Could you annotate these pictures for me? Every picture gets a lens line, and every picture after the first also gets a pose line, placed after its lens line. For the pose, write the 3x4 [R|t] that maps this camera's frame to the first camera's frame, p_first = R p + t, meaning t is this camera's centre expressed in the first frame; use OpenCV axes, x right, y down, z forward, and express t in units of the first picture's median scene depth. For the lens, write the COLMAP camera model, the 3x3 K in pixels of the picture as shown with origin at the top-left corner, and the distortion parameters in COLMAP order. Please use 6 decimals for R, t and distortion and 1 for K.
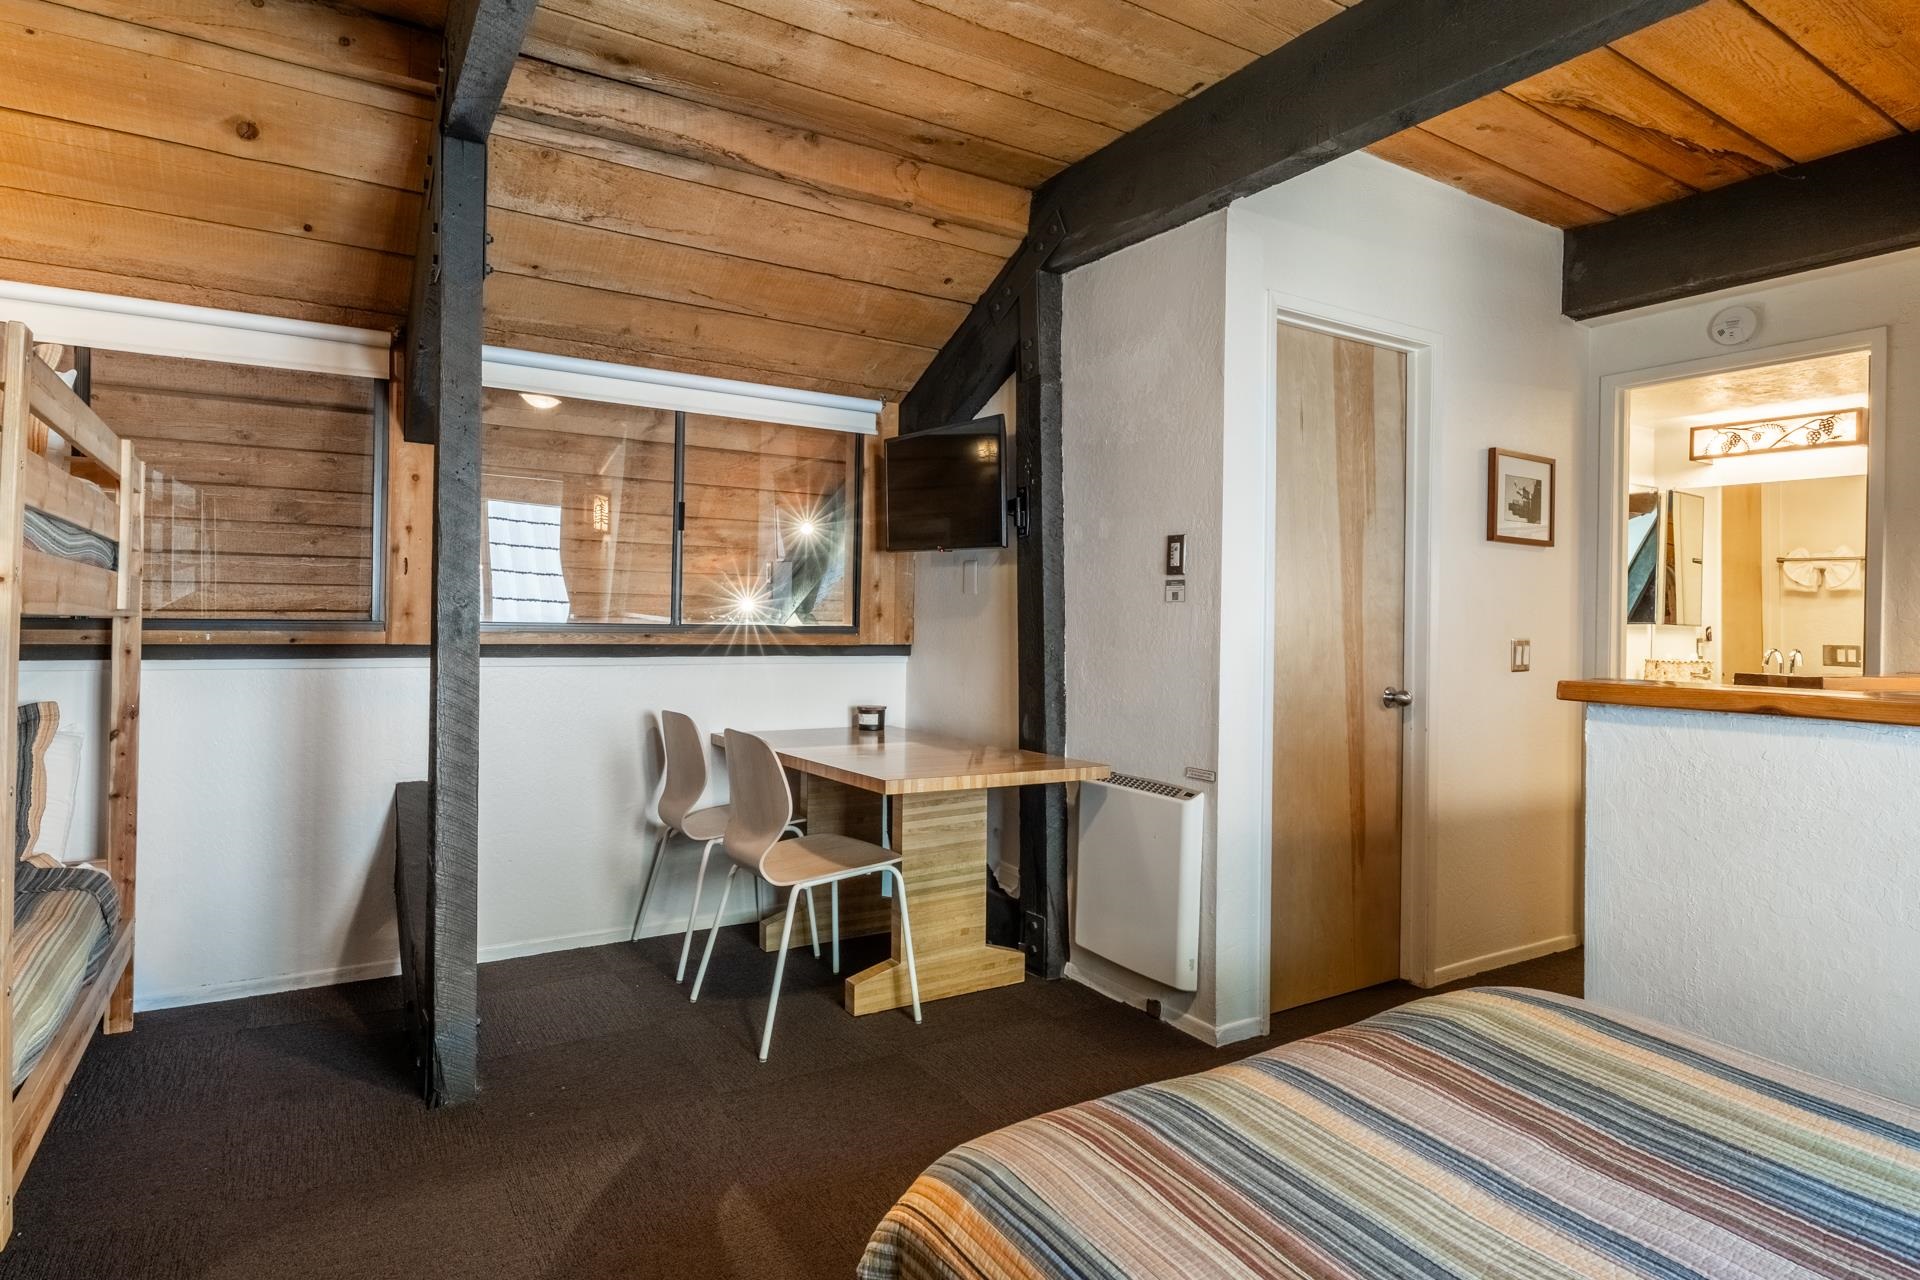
lens RADIAL K [[1015.6, 0, 958.2], [0, 1015.6, 631.6], [0, 0, 1]] dist [-0.002137, -0.000866]
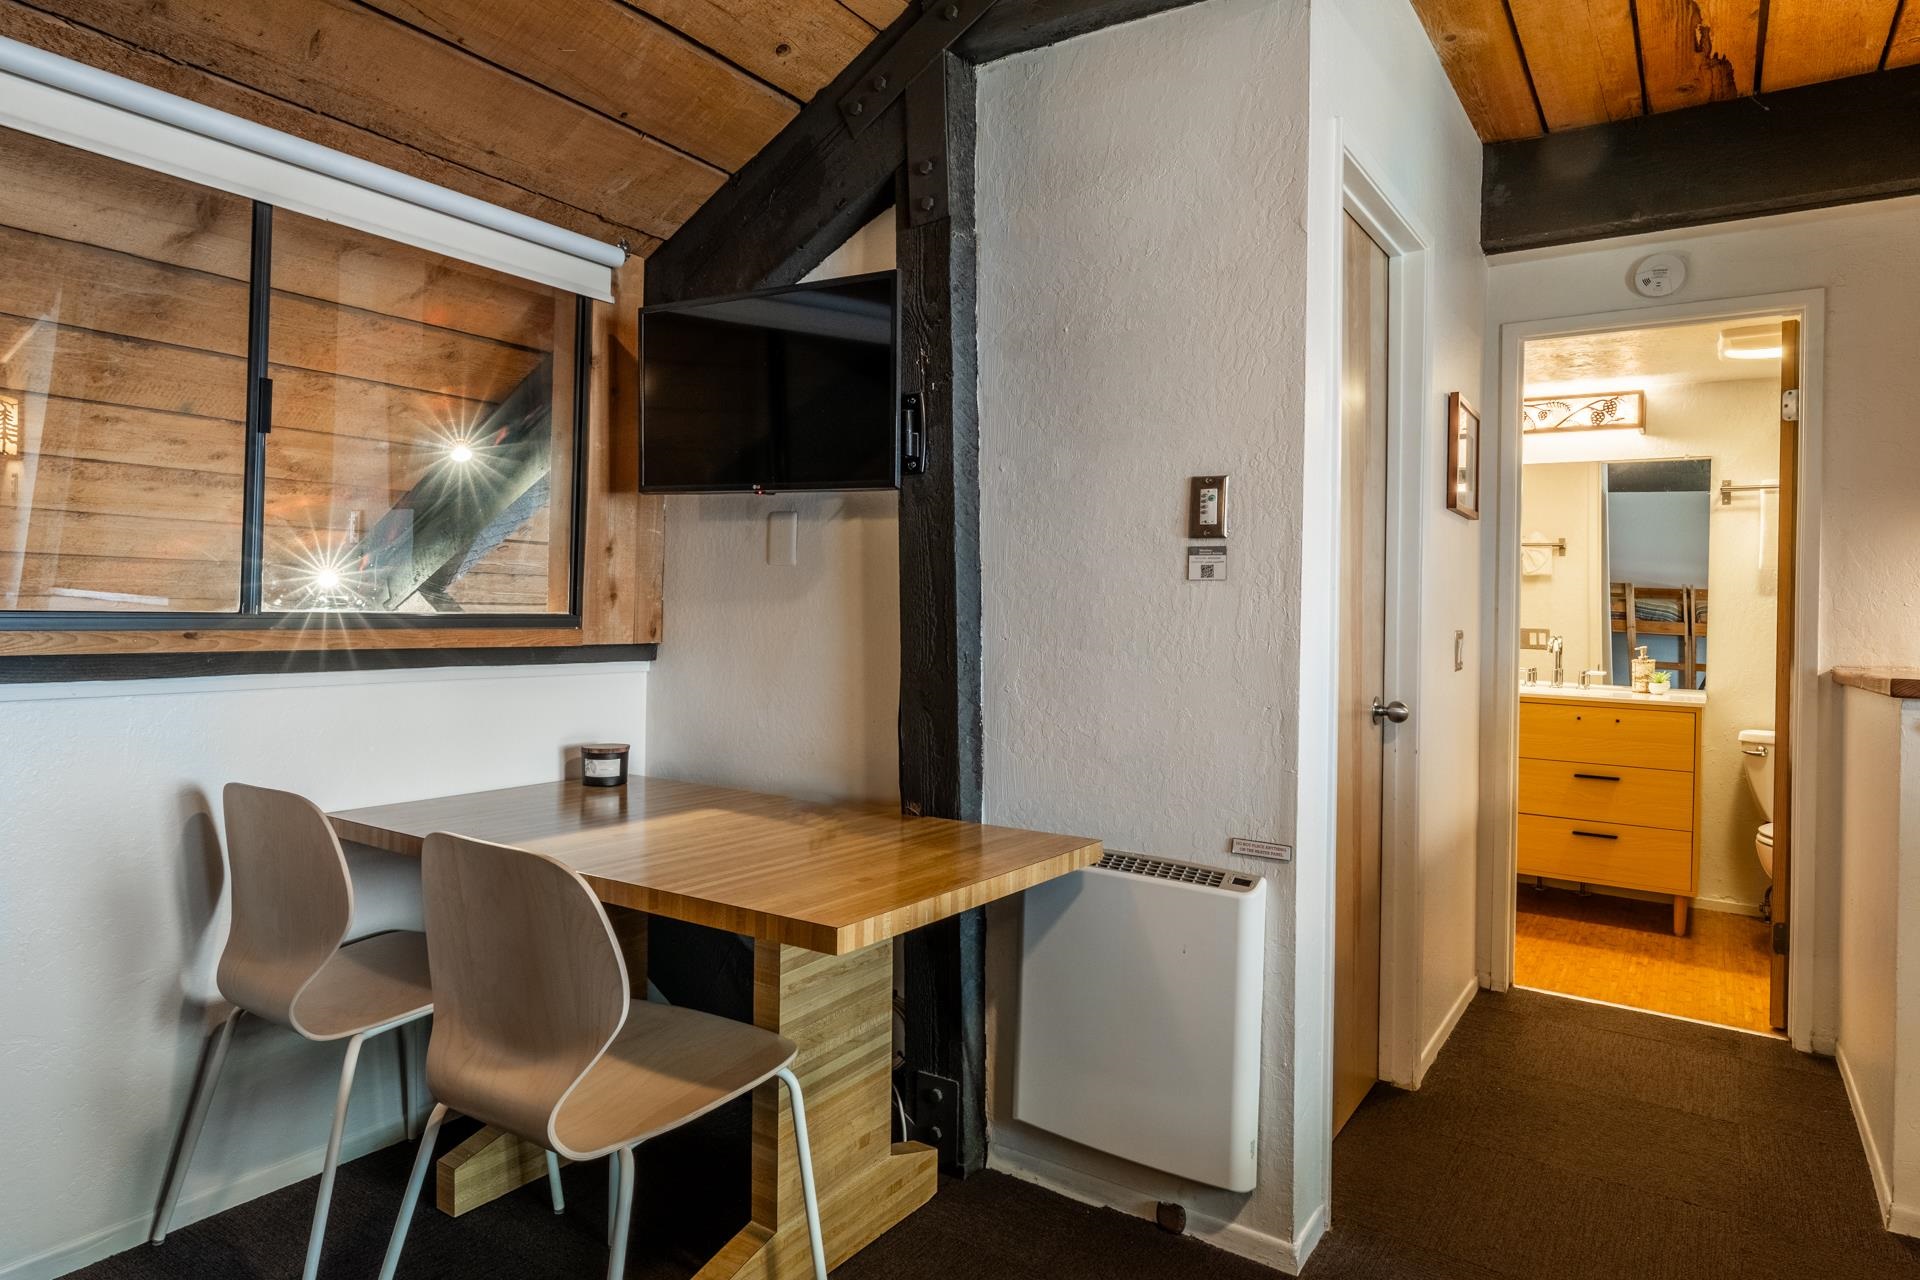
lens RADIAL K [[1096.4, 0, 949.9], [0, 1096.4, 609.4], [0, 0, 1]] dist [-0.003415, -0.001703]
pose [[0.920514, 0.000950, 0.390709, -0.176541], [0.000159, 0.999996, -0.002805, -0.007699], [-0.390710, 0.002644, 0.920510, 0.362800]]
